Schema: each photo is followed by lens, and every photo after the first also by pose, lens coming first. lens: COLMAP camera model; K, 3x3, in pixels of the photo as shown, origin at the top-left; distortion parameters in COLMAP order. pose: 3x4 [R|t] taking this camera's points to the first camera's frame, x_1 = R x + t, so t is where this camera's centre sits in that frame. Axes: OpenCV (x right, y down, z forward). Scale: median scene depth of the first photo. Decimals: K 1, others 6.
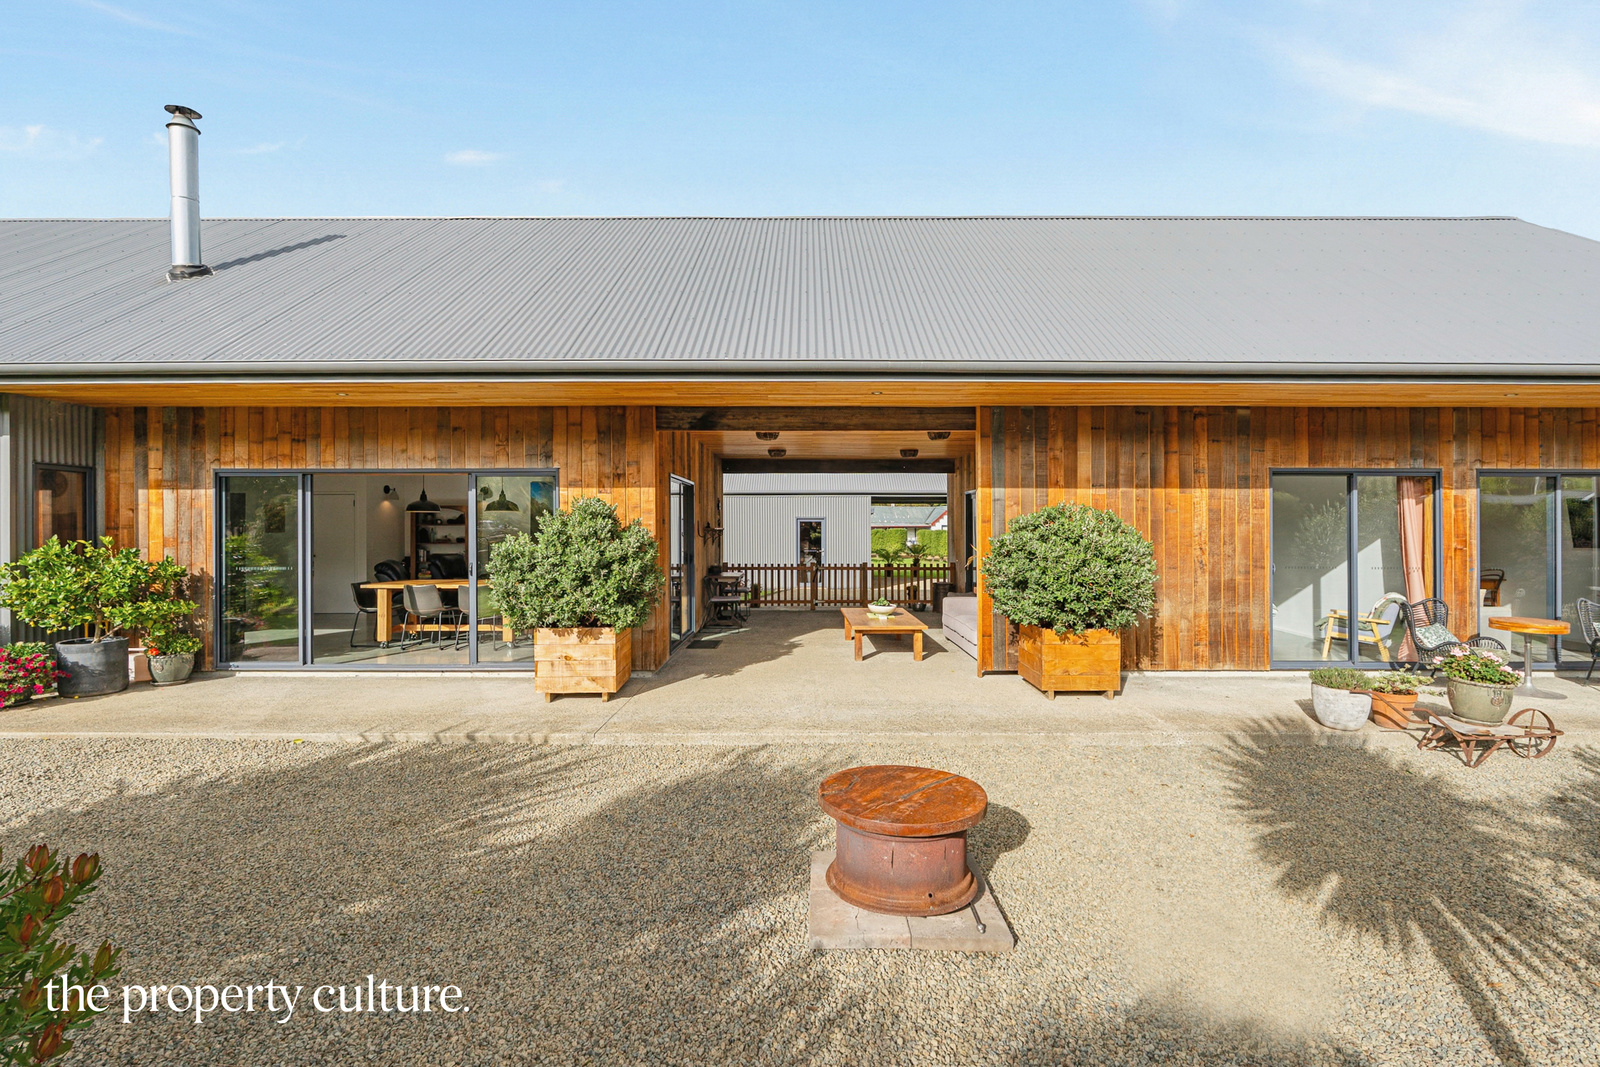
lens RADIAL K [[774.2, 0, 798.8], [0, 774.2, 517.7], [0, 0, 1]] dist [-0.000789, -0.000006]
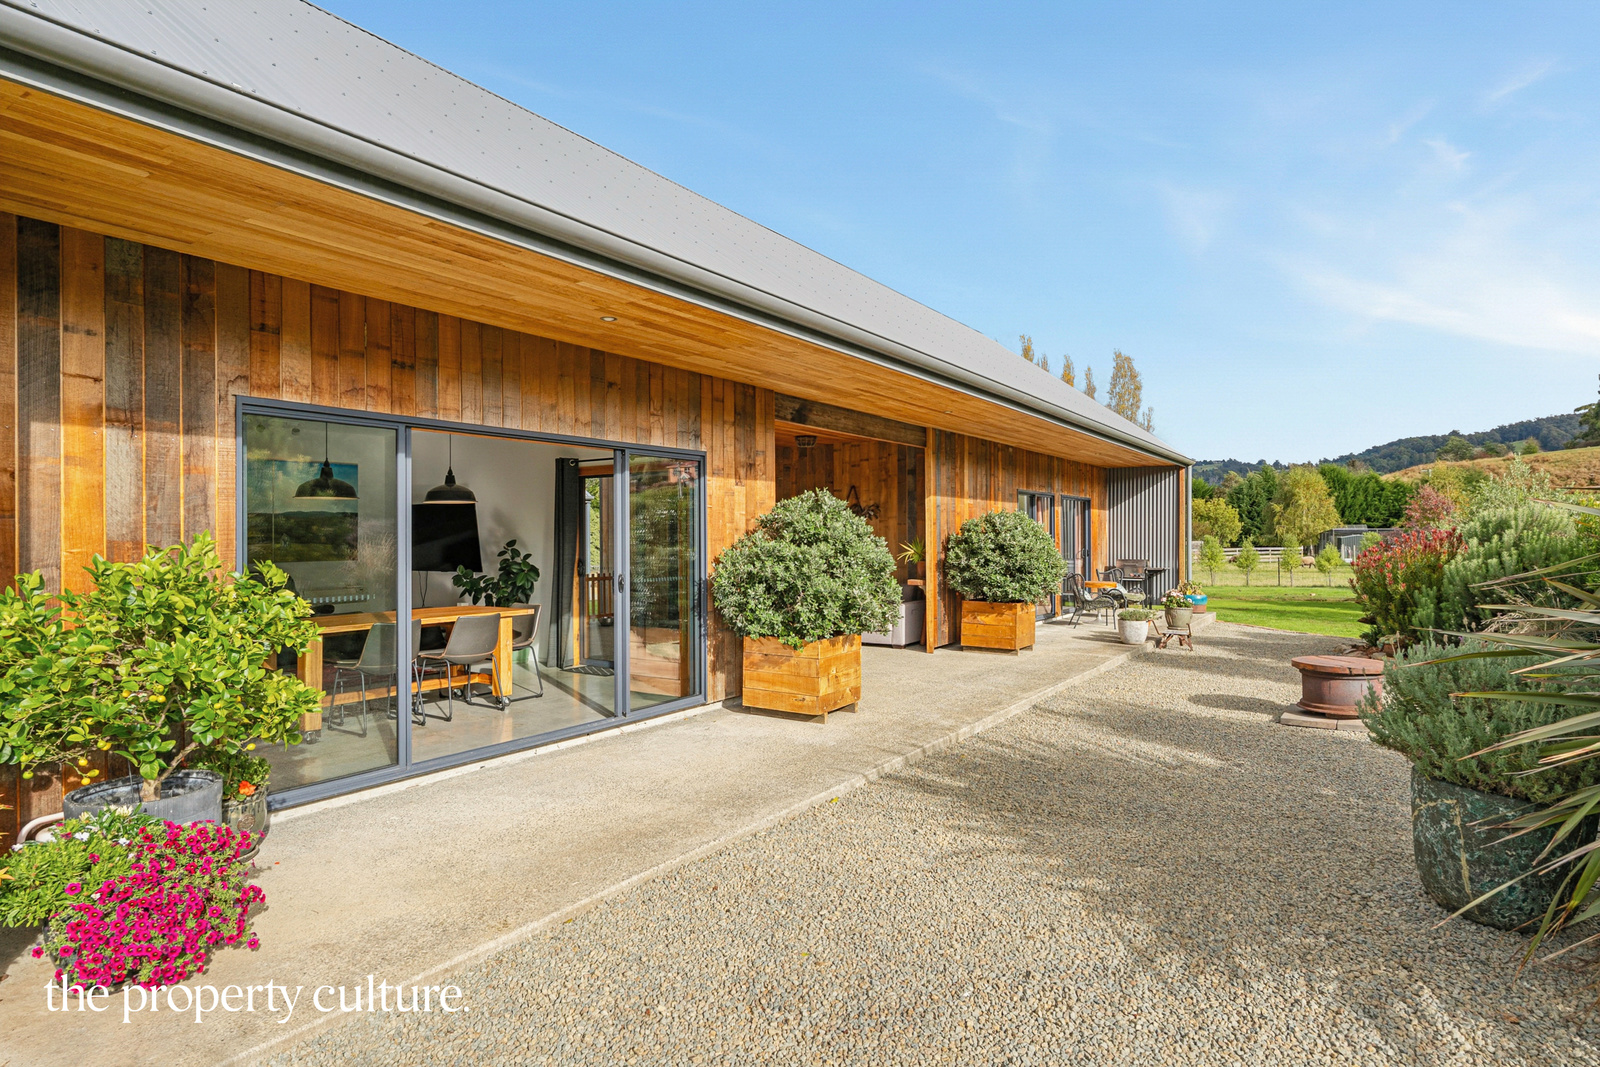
lens RADIAL K [[905.1, 0, 800.0], [0, 905.1, 533.5], [0, 0, 1]] dist [-0.000320, -0.000307]
pose [[0.539204, 0.002408, 0.842172, -1.039580], [0.004867, 0.999970, -0.005975, 0.026786], [-0.842161, 0.007321, 0.539176, 0.407954]]
